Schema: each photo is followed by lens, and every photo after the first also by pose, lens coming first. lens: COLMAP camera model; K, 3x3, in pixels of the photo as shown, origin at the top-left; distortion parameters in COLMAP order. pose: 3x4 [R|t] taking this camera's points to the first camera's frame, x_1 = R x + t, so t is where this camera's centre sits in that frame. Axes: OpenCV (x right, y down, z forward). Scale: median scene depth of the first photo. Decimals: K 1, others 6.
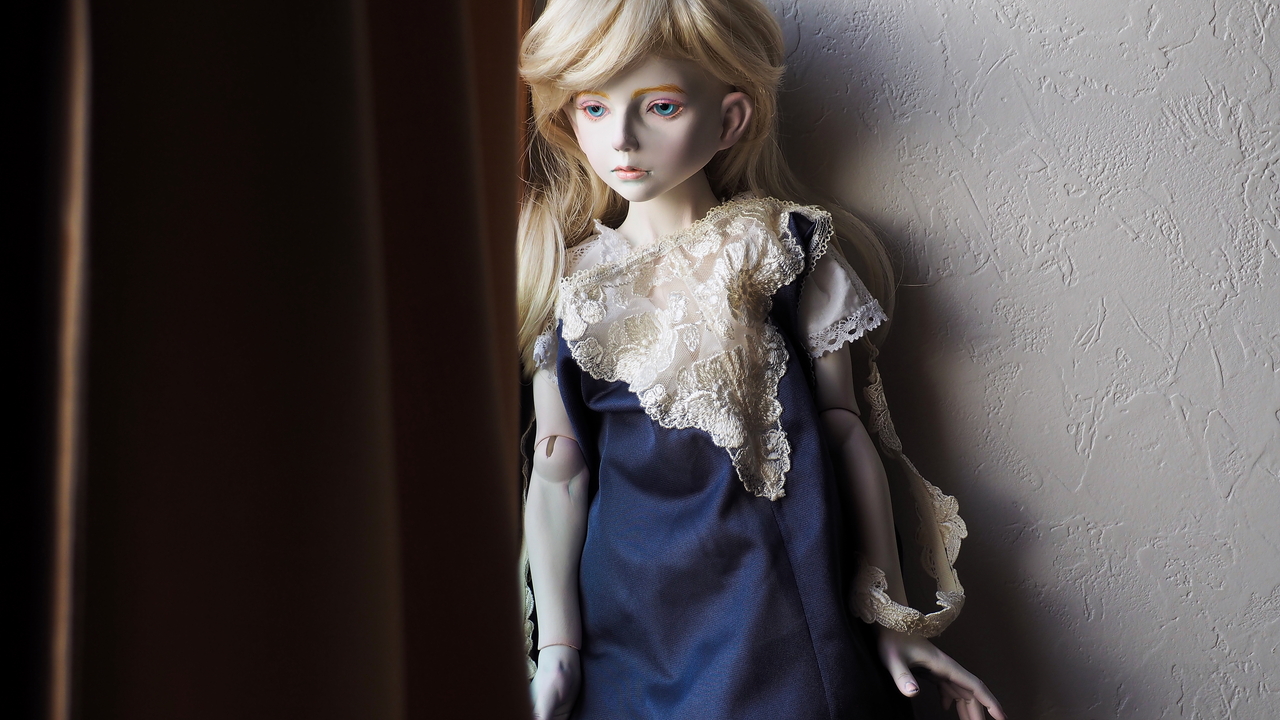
lens RADIAL K [[2359.8, 0, 637.5], [0, 2359.8, 363.9], [0, 0, 1]] dist [0.009146, 0.000000]
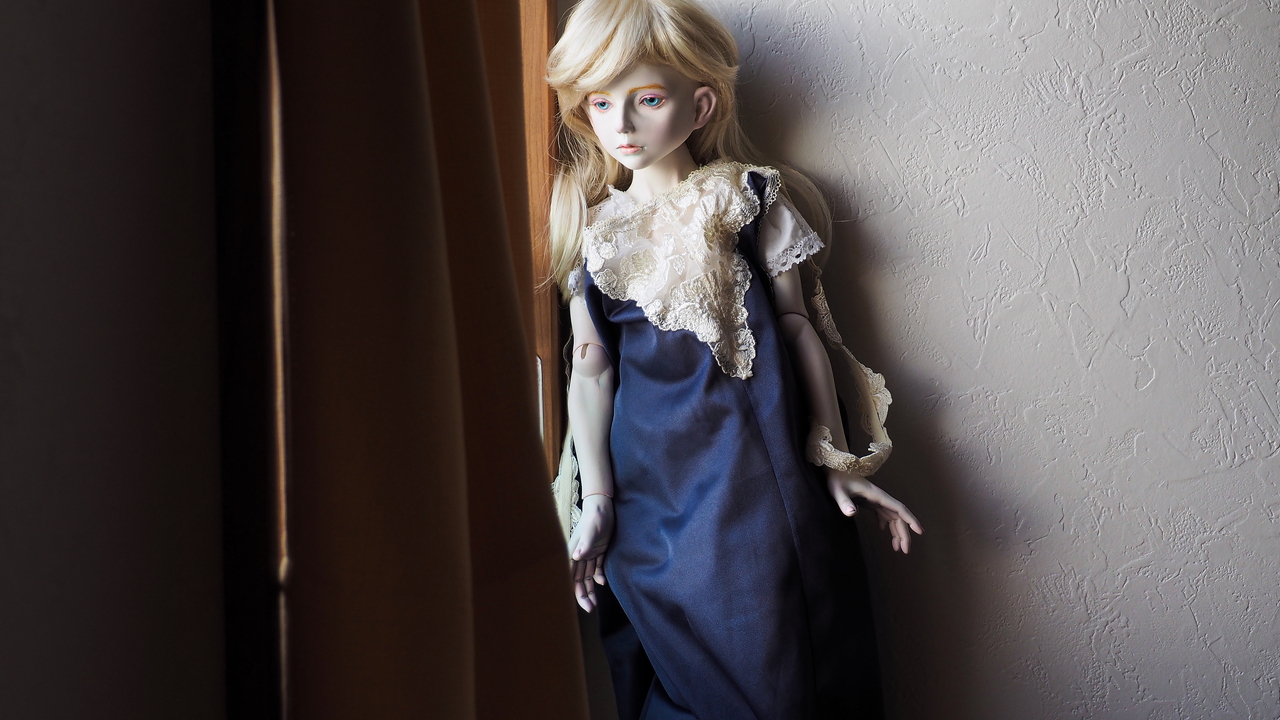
lens RADIAL K [[2359.8, 0, 641.5], [0, 2359.8, 356.8], [0, 0, 1]] dist [0.009146, 0.000000]
pose [[0.998001, -0.049493, -0.039303, 0.050671], [0.049289, 0.998766, -0.006144, 0.048427], [0.039559, 0.004195, 0.999208, -0.372992]]
